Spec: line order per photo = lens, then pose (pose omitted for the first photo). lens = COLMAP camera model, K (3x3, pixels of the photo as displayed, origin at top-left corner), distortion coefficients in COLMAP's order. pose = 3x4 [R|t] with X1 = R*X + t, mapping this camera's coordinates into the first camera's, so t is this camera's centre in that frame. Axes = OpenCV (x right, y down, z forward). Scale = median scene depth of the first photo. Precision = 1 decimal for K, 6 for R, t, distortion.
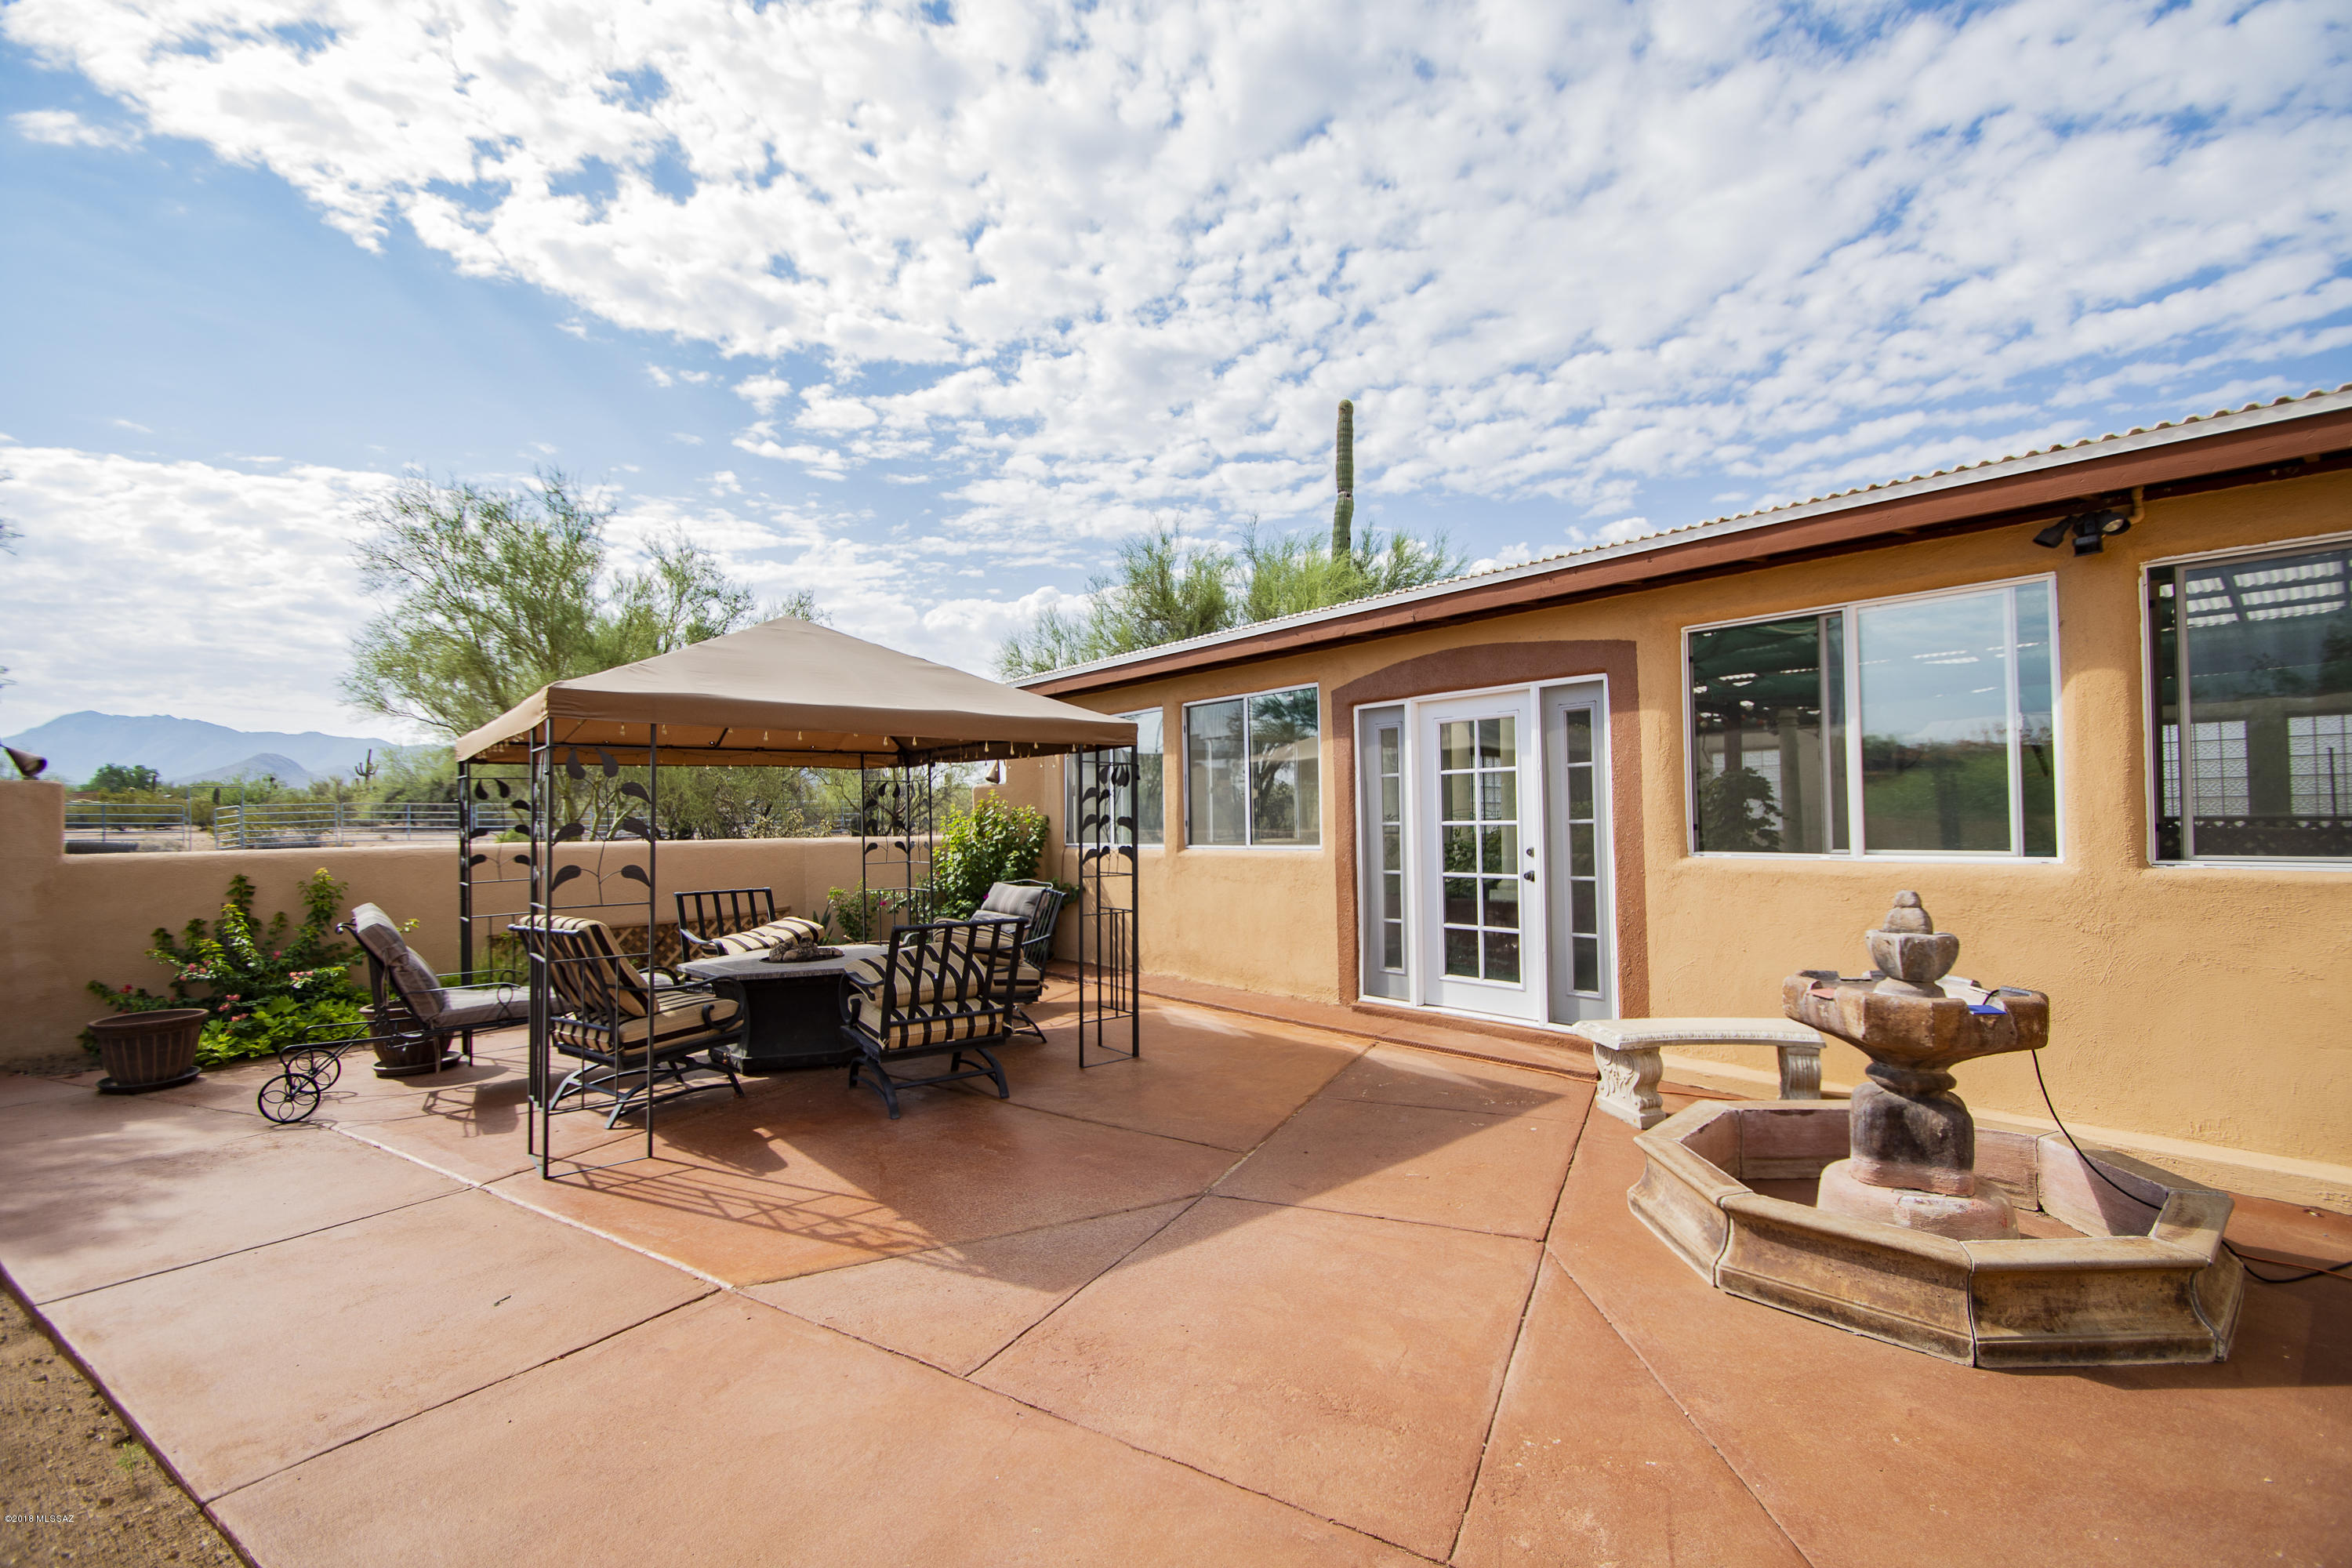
lens RADIAL K [[1040.8, 0, 1176.0], [0, 1040.8, 784.0], [0, 0, 1]] dist [-0.025427, -0.000338]
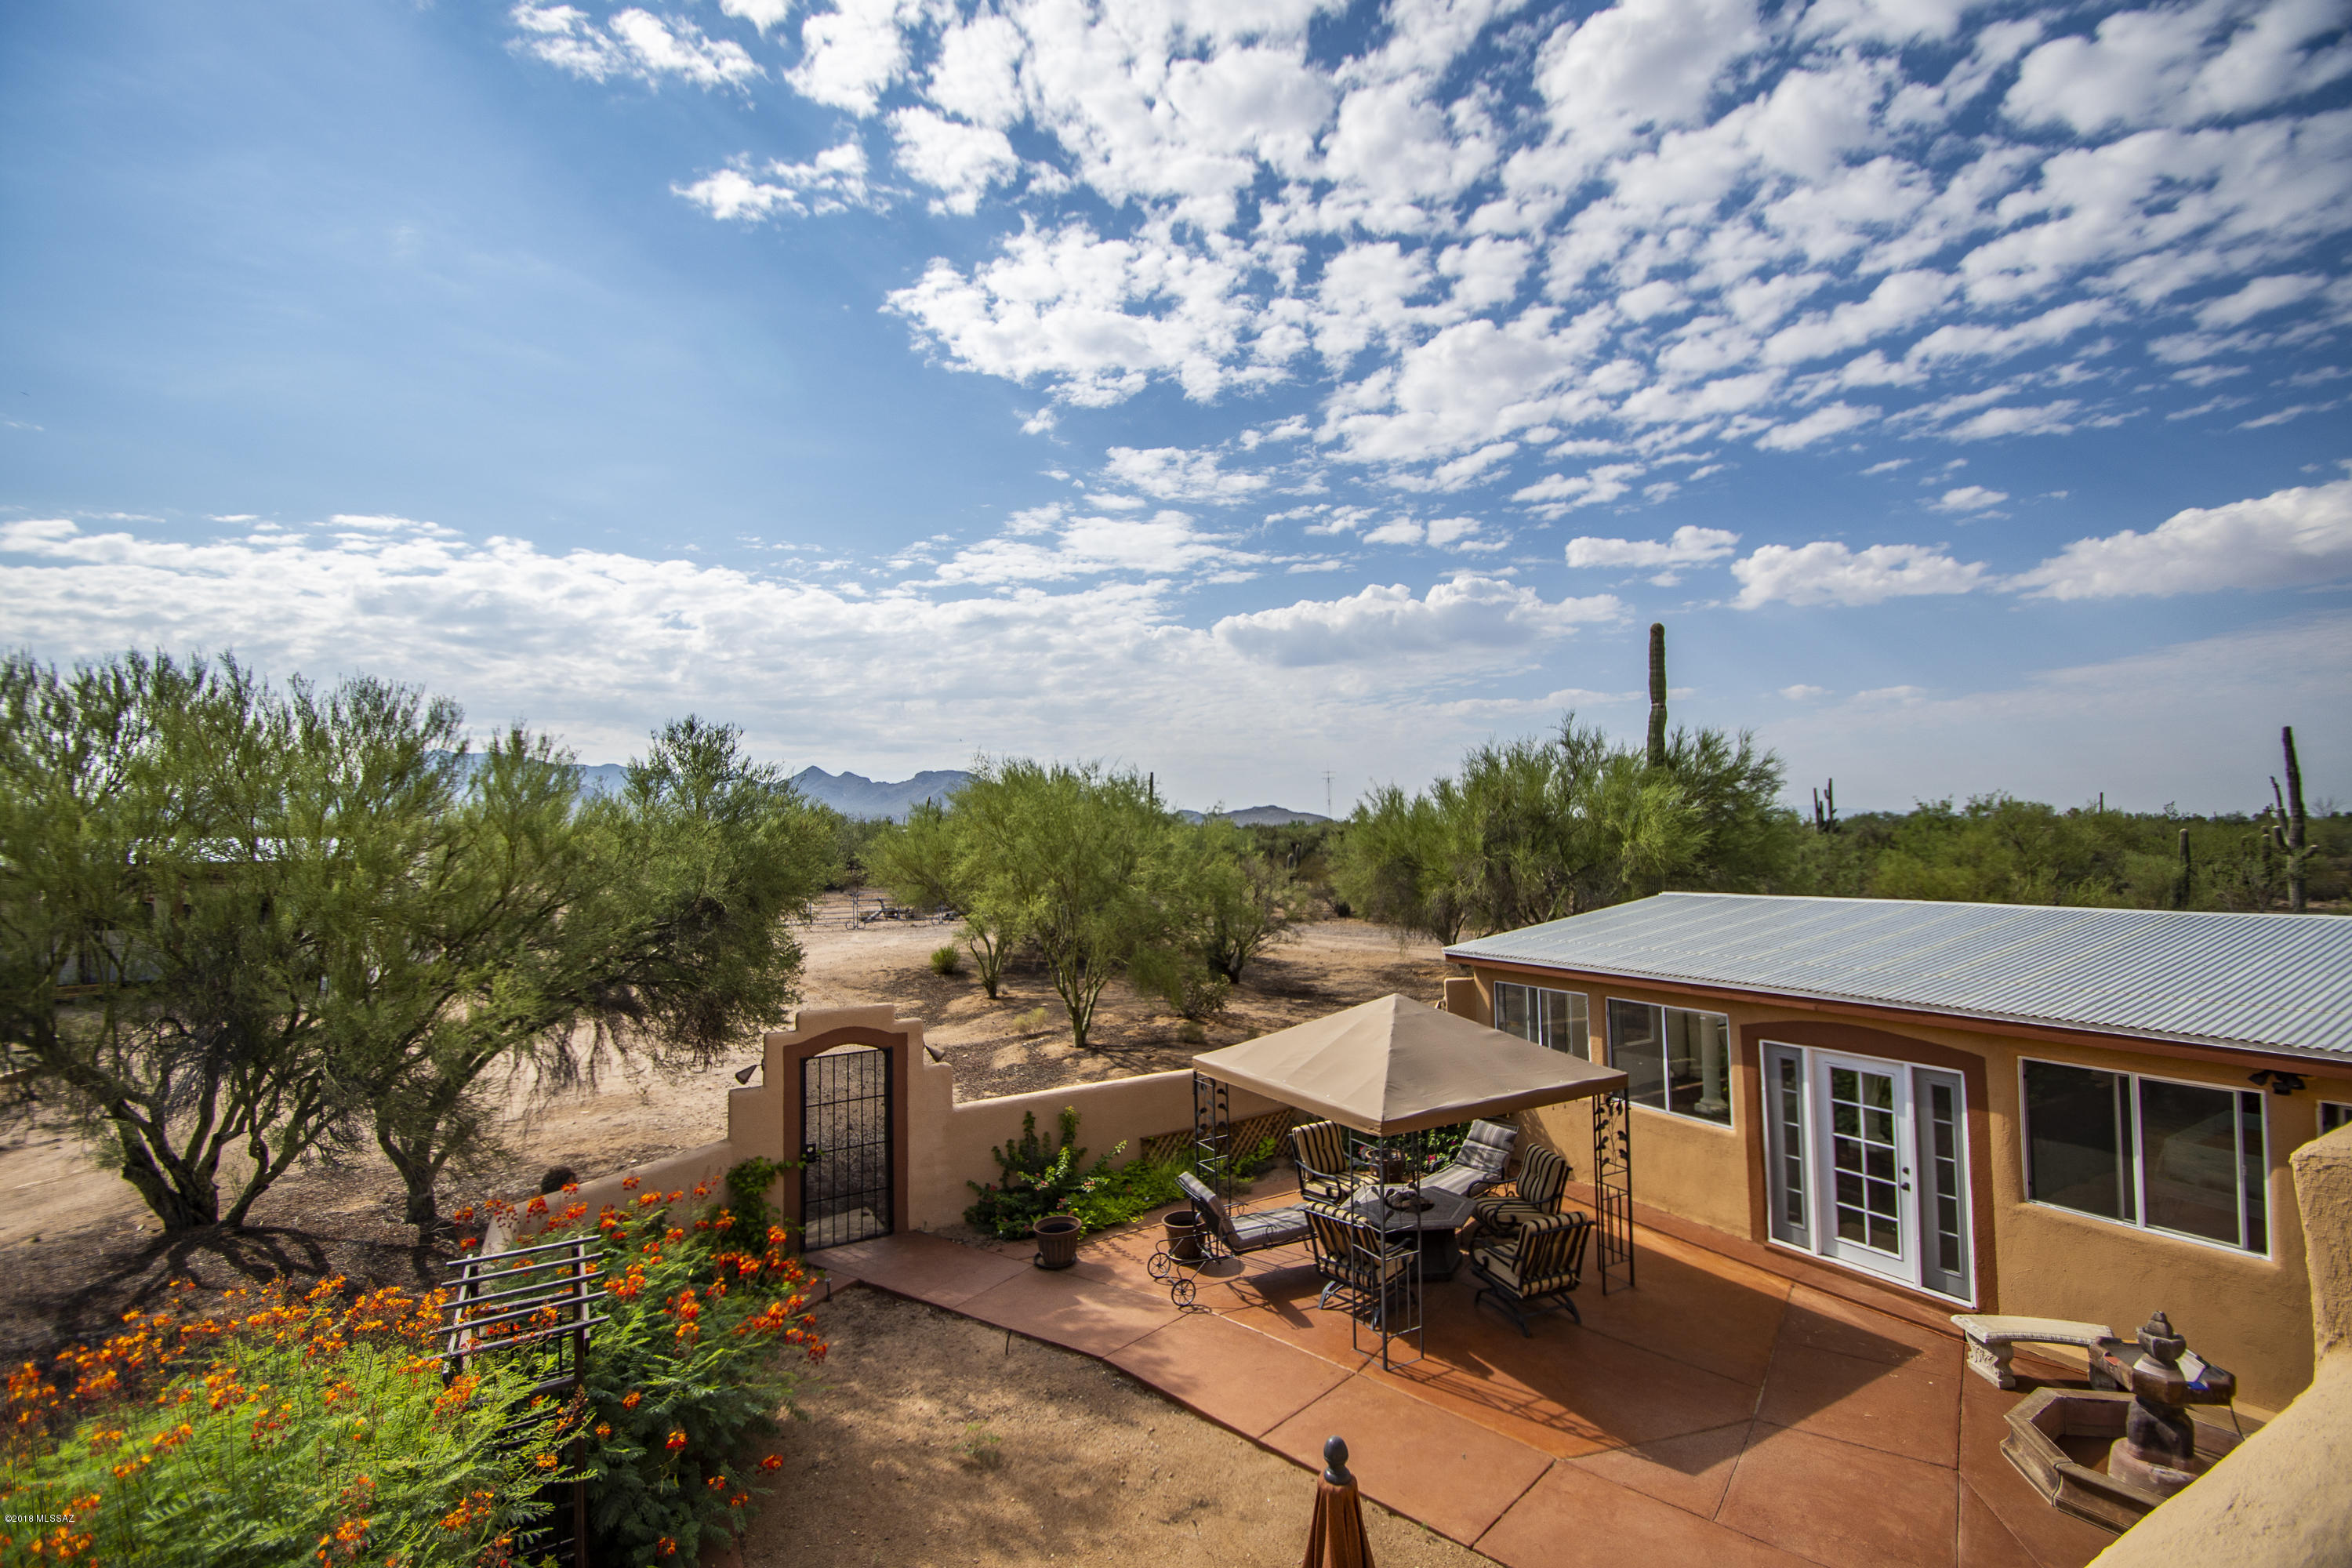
lens RADIAL K [[989.7, 0, 1176.0], [0, 989.7, 784.0], [0, 0, 1]] dist [-0.041391, -0.000205]
pose [[0.972935, -0.017741, -0.230397, -0.412106], [0.006182, 0.998690, -0.050793, -0.490209], [0.230996, 0.047994, 0.971770, -0.724191]]
